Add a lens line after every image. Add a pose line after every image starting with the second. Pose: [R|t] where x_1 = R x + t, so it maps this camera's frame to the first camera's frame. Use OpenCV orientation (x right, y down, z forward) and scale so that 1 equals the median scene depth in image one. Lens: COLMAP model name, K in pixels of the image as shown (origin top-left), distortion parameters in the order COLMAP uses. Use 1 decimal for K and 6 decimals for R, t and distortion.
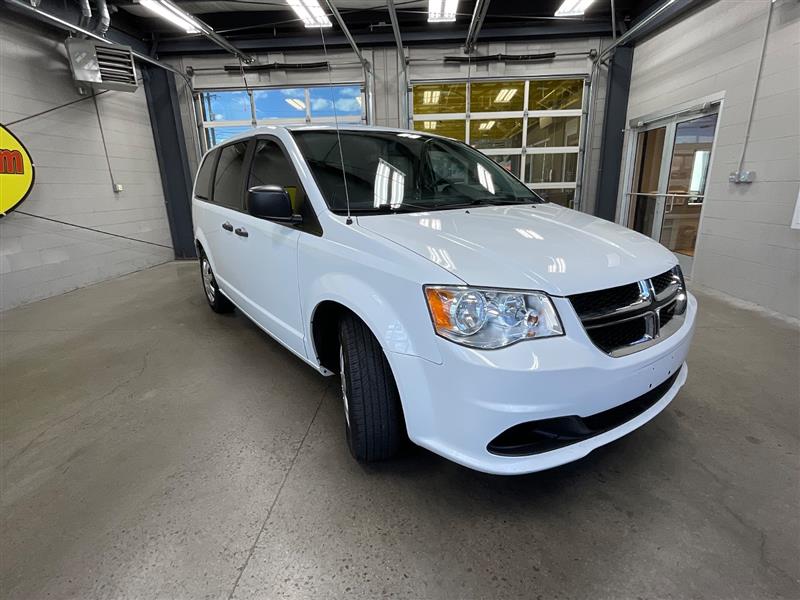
lens RADIAL K [[407.1, 0, 403.1], [0, 407.1, 299.1], [0, 0, 1]] dist [-0.006661, 0.010440]
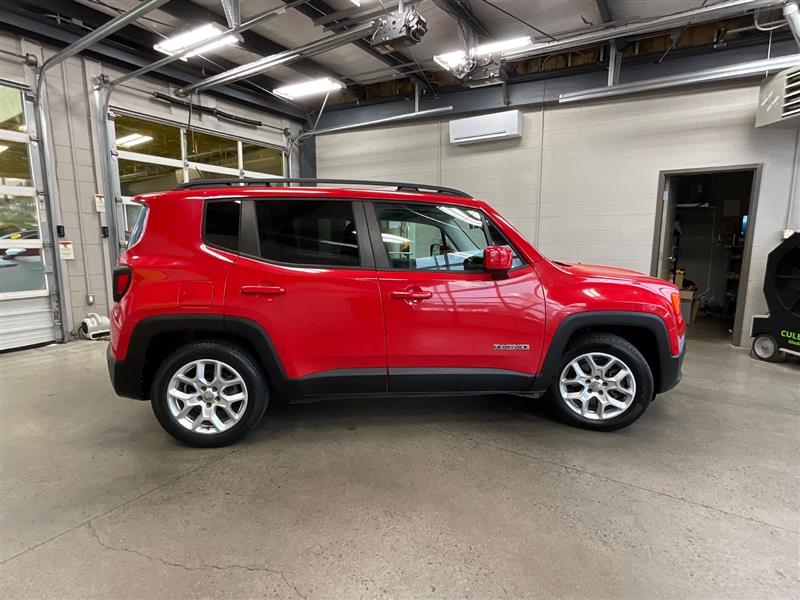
lens RADIAL K [[423.7, 0, 401.8], [0, 423.7, 298.8], [0, 0, 1]] dist [-0.006792, 0.009759]
pose [[0.498119, -0.096304, 0.861744, -0.435626], [0.220332, 0.975252, -0.018371, -0.052256], [-0.838649, 0.199021, 0.507010, 0.216743]]
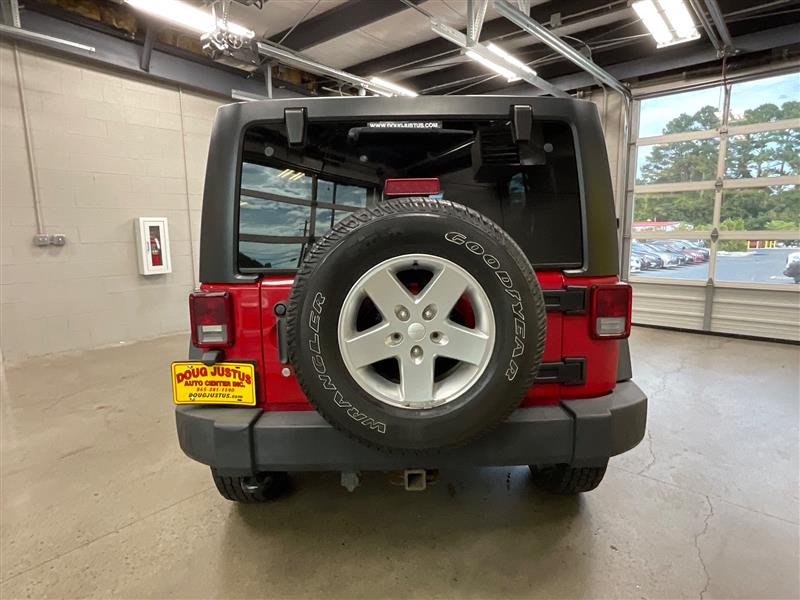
lens RADIAL K [[462.7, 0, 402.0], [0, 462.7, 300.5], [0, 0, 1]] dist [-0.005228, 0.003648]
pose [[-0.794968, -0.059796, 0.603698, -0.368453], [0.197814, 0.915190, 0.351137, -0.251564], [-0.573494, 0.398563, -0.715718, 0.882937]]
